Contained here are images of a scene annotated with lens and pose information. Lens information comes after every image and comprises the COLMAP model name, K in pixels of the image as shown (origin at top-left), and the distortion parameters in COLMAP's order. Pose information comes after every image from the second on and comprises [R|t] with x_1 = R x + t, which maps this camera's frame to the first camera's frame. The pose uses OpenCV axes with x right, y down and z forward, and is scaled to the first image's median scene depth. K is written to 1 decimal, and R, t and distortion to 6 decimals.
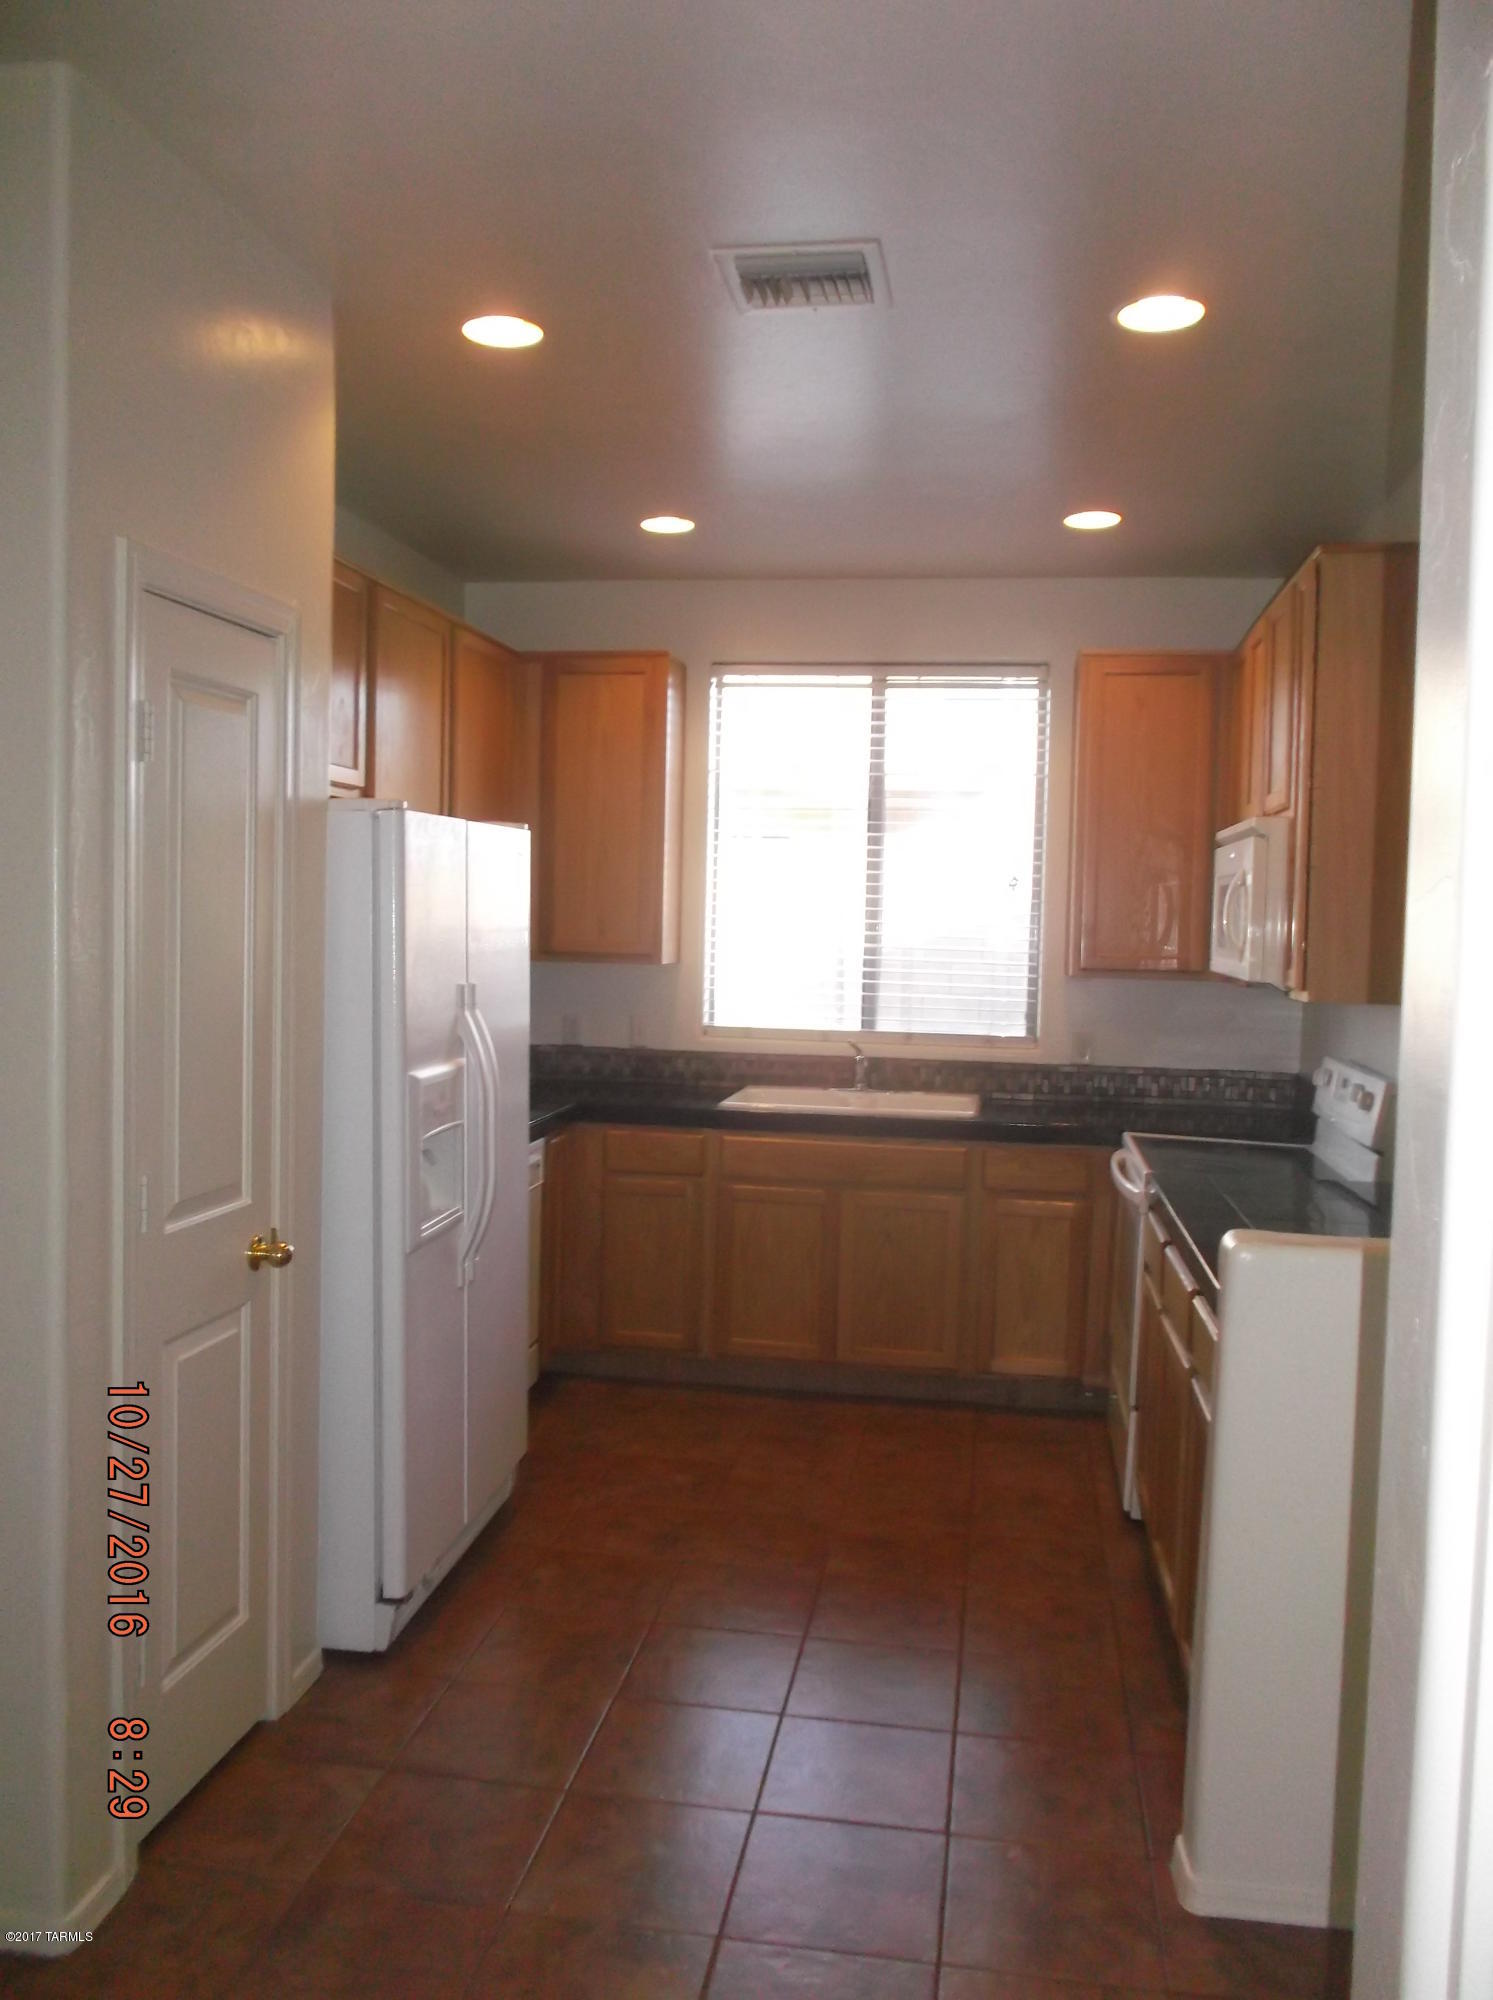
lens RADIAL K [[1560.3, 0, 777.5], [0, 1560.3, 993.6], [0, 0, 1]] dist [-0.034512, 0.007722]
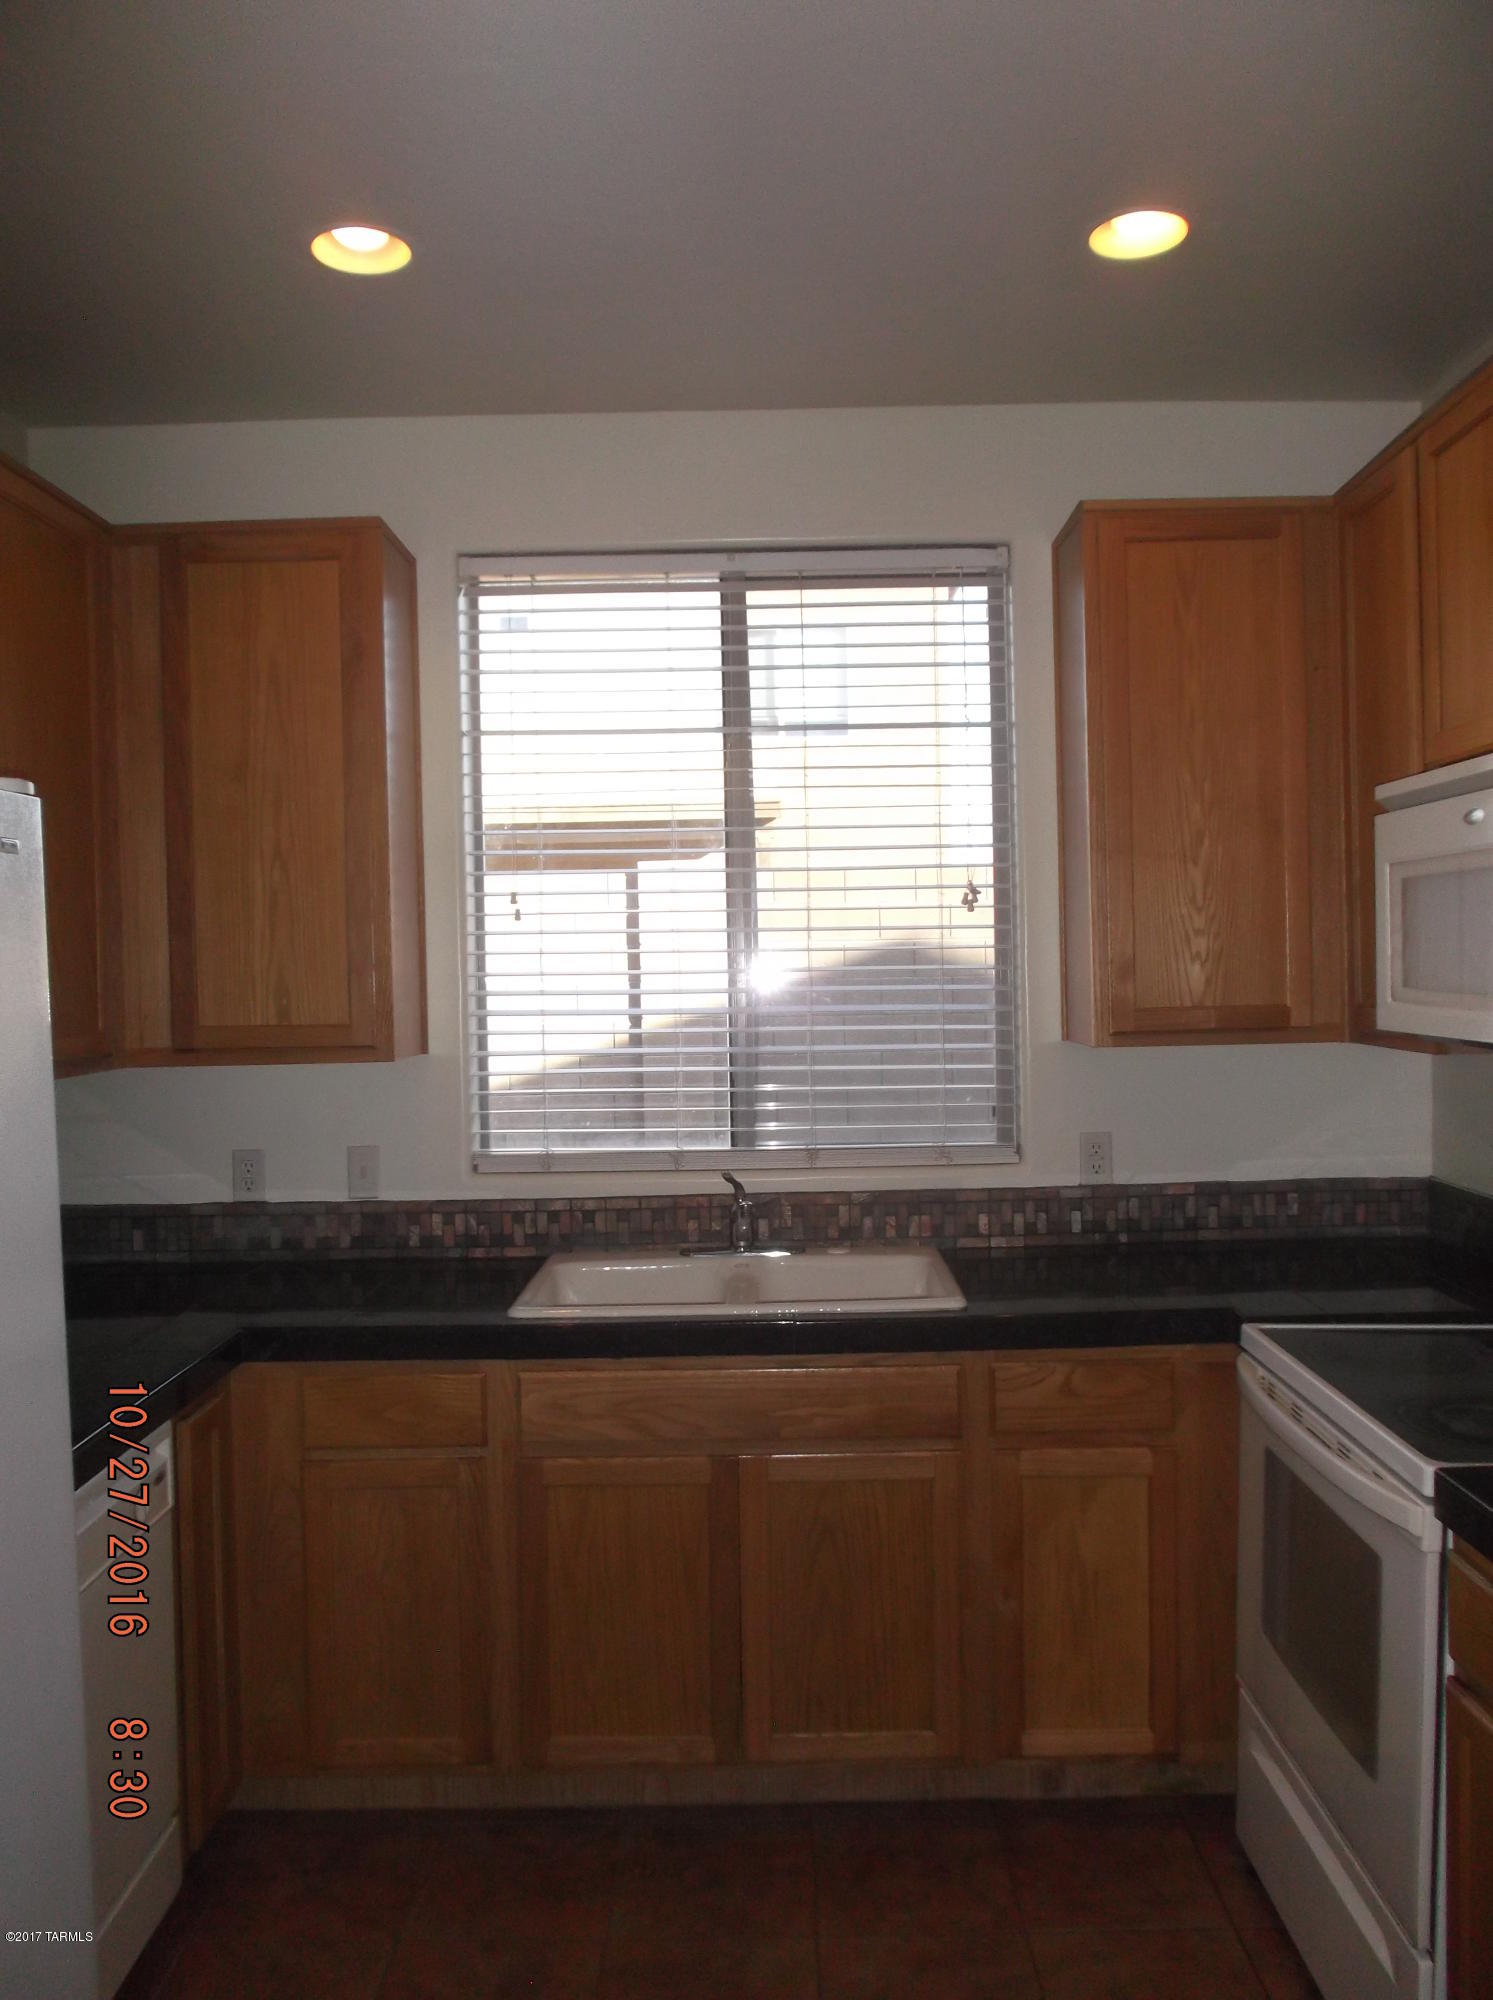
lens RADIAL K [[1560.3, 0, 777.5], [0, 1560.3, 993.6], [0, 0, 1]] dist [-0.034512, 0.007722]
pose [[0.987383, -0.049582, 0.150387, -0.019148], [0.054331, 0.998141, -0.027631, -0.019953], [-0.148737, 0.035453, 0.988241, 0.407651]]
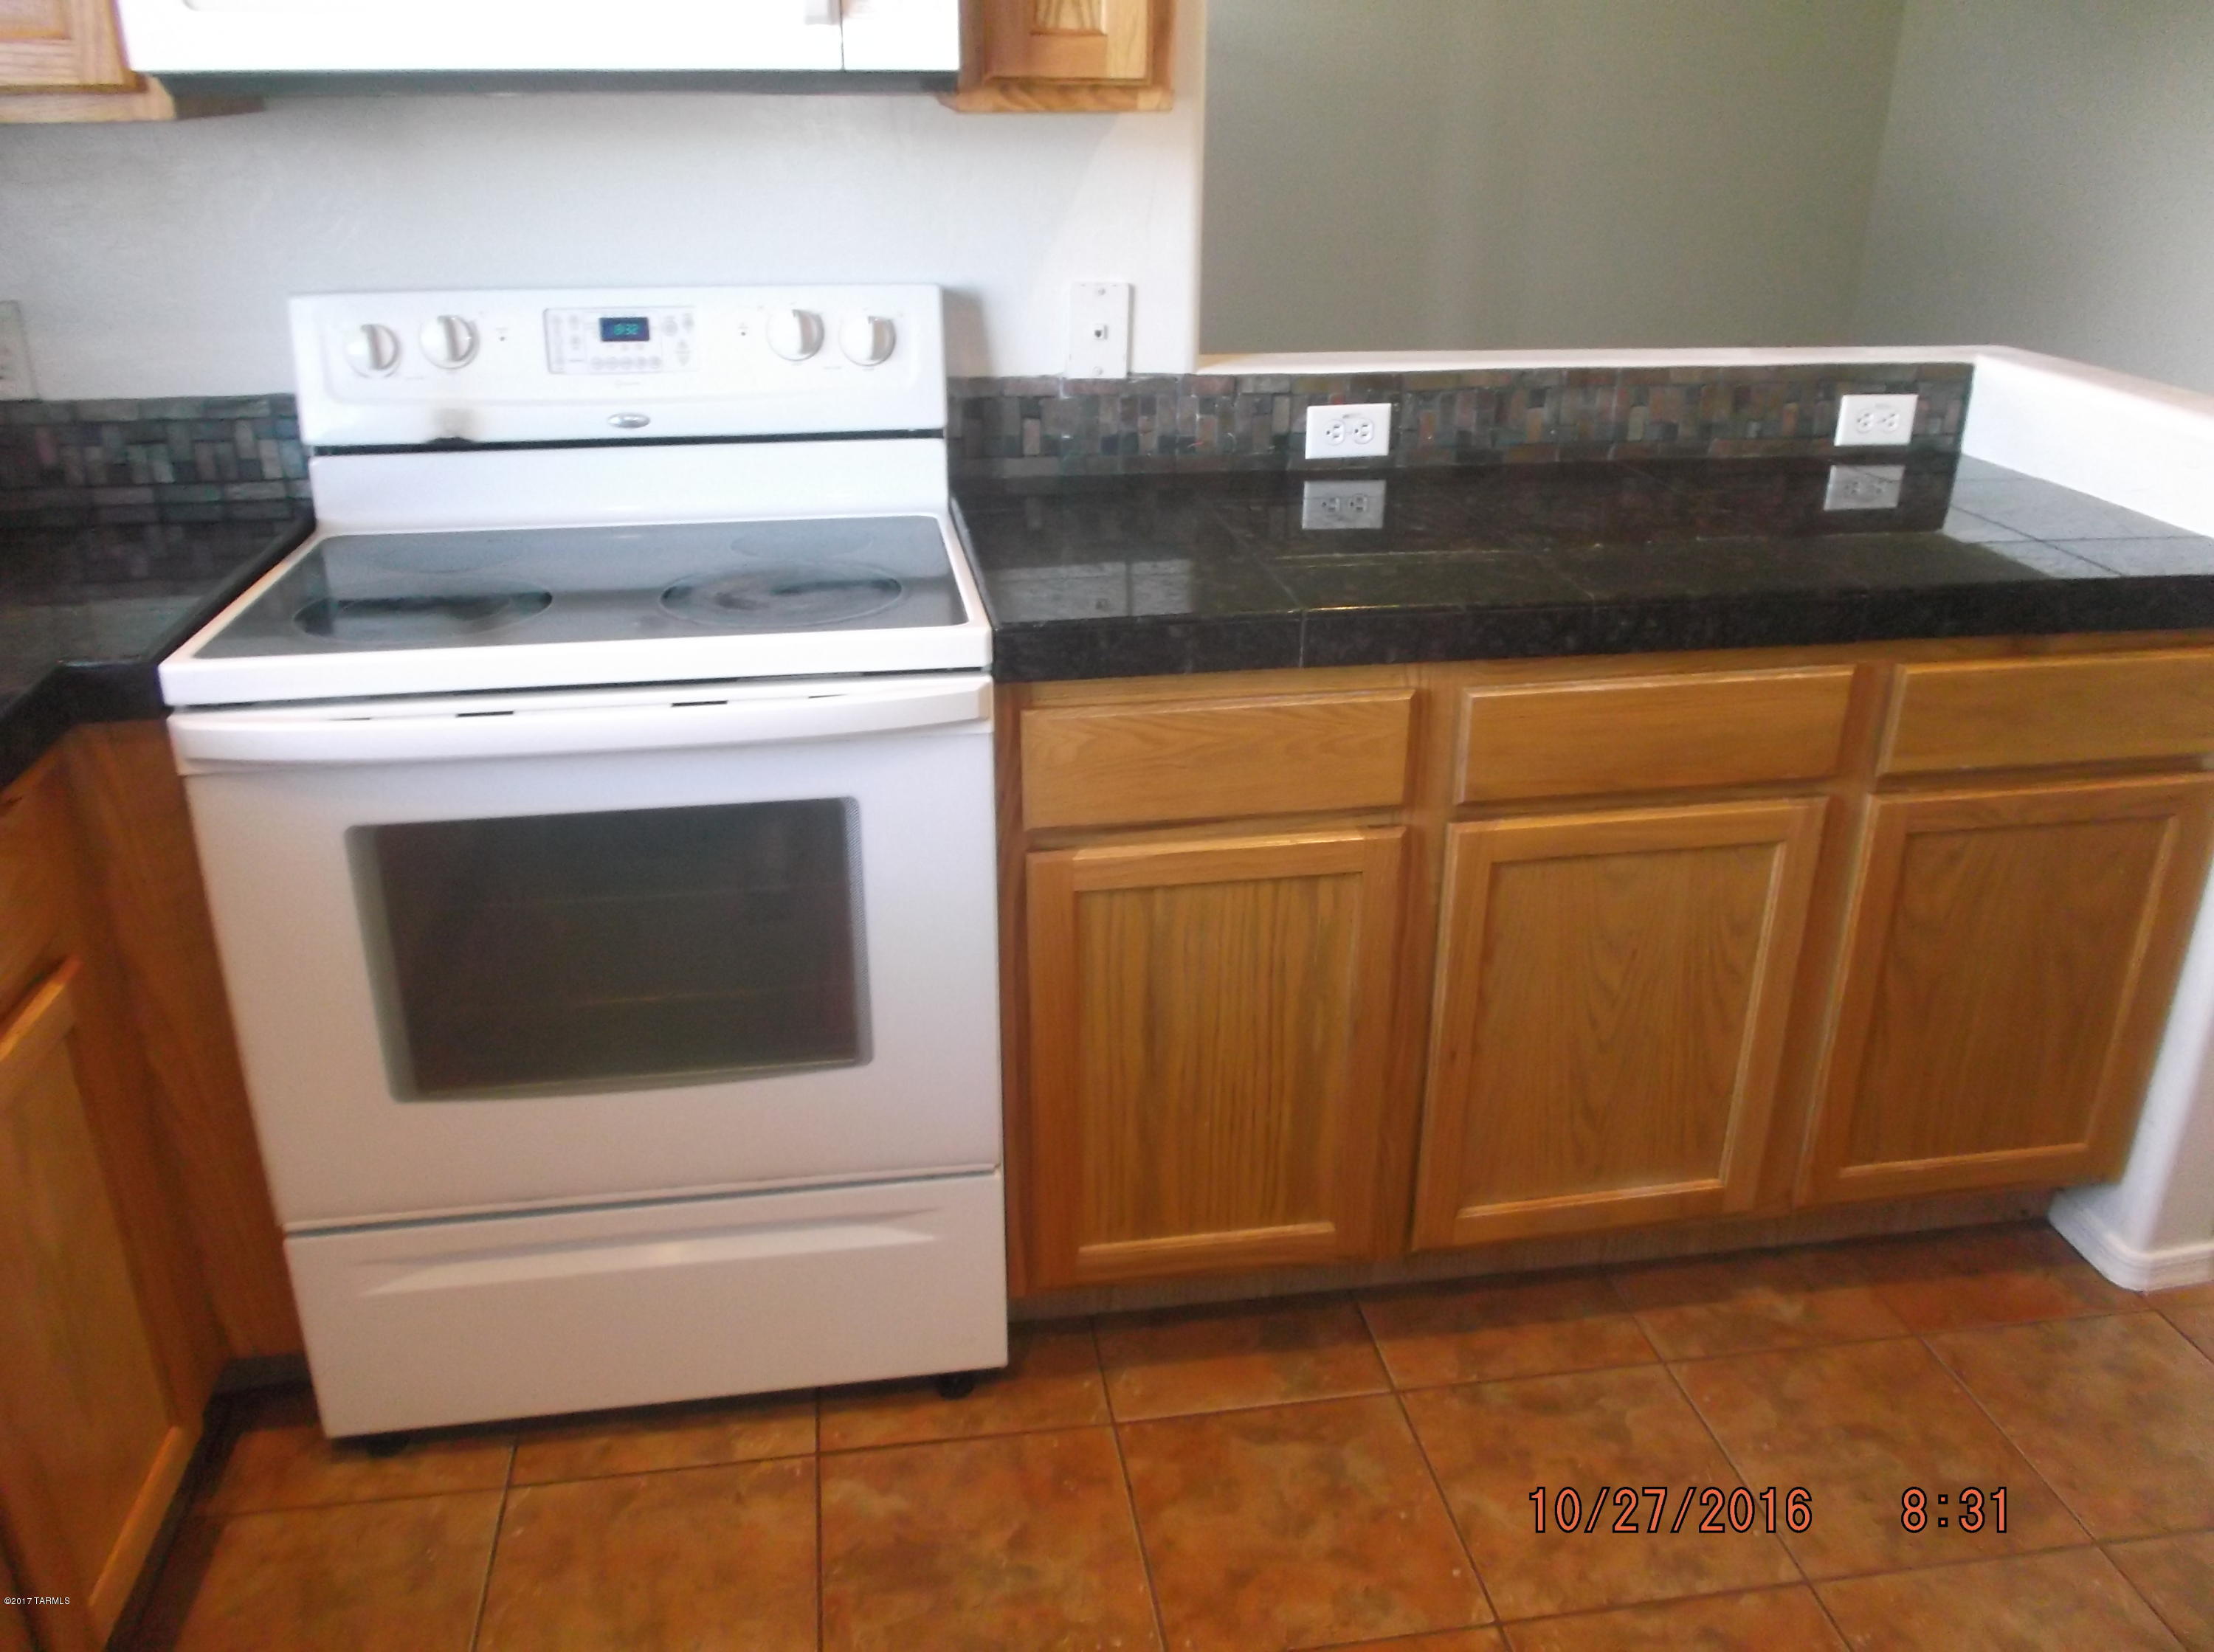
lens RADIAL K [[1727.1, 0, 1113.3], [0, 1727.1, 802.7], [0, 0, 1]] dist [-0.034512, 0.007722]
pose [[-0.303638, -0.405709, 0.862093, -0.108642], [0.029498, 0.900375, 0.434114, -0.019713], [-0.952331, 0.157244, -0.261421, 0.798388]]
